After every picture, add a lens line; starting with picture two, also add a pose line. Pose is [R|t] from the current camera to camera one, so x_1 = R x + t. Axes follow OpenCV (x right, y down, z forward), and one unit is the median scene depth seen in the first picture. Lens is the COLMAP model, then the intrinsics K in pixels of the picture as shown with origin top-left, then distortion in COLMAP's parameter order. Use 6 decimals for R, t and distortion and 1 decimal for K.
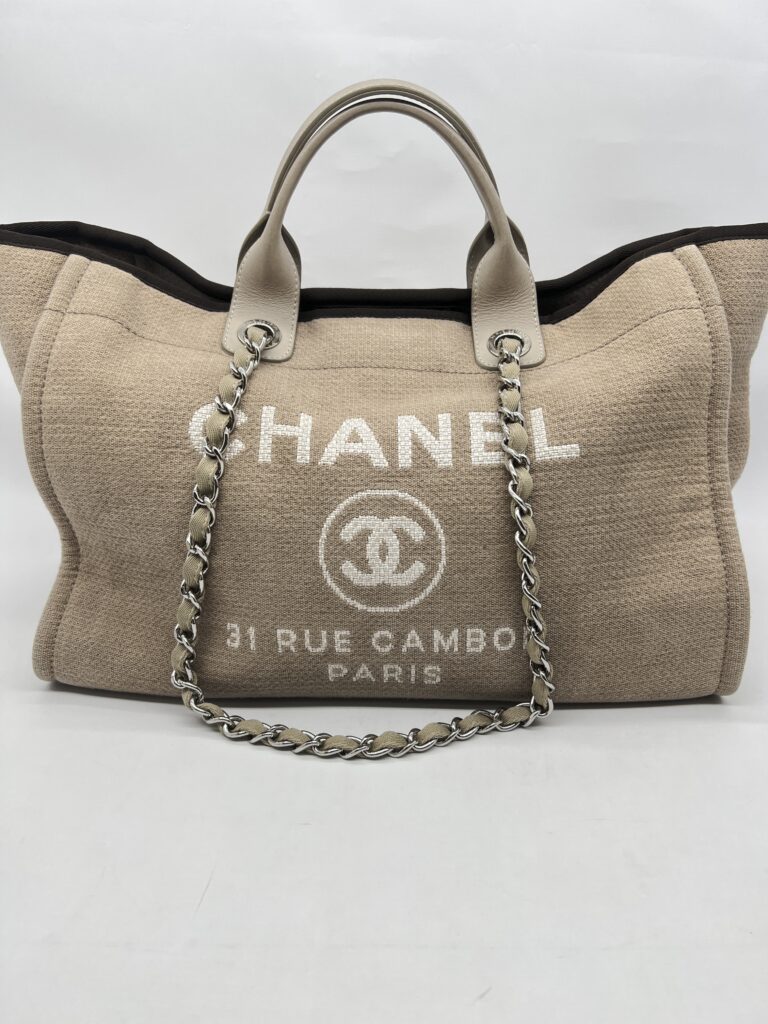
lens RADIAL K [[778.2, 0, 379.2], [0, 778.2, 509.4], [0, 0, 1]] dist [0.011133, -0.006630]
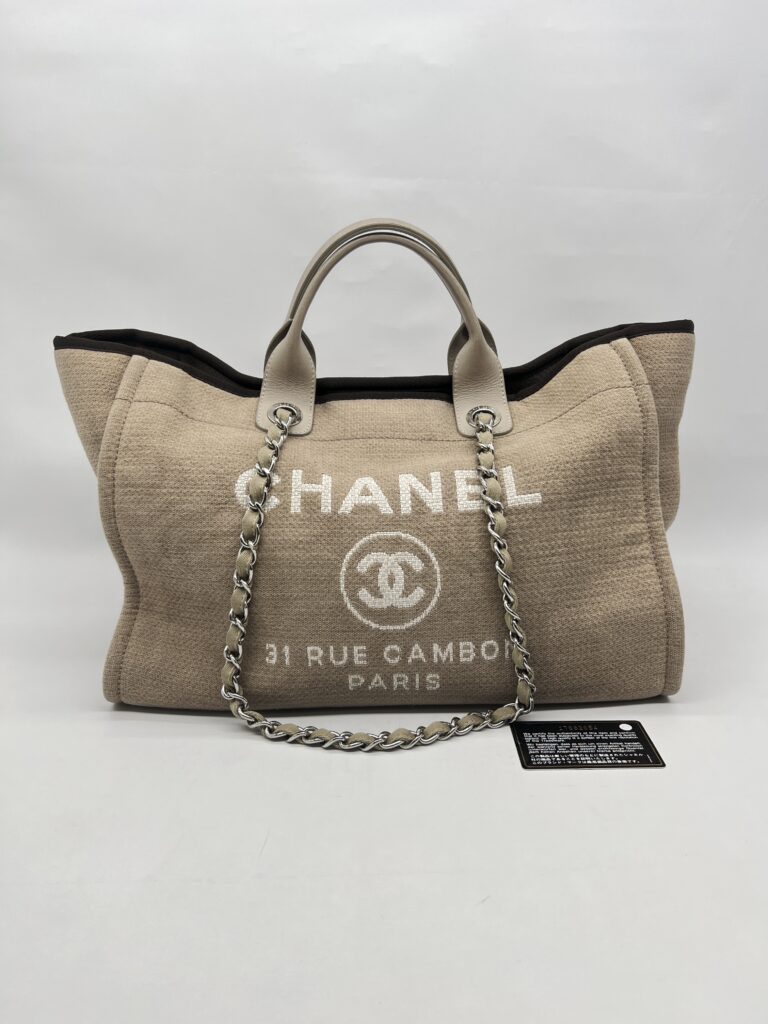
lens RADIAL K [[778.2, 0, 387.5], [0, 778.2, 508.0], [0, 0, 1]] dist [0.011133, -0.006630]
pose [[0.999119, -0.026344, 0.032662, -0.036349], [0.029517, 0.994467, -0.100822, 0.059278], [-0.029825, 0.101697, 0.994368, -0.249113]]
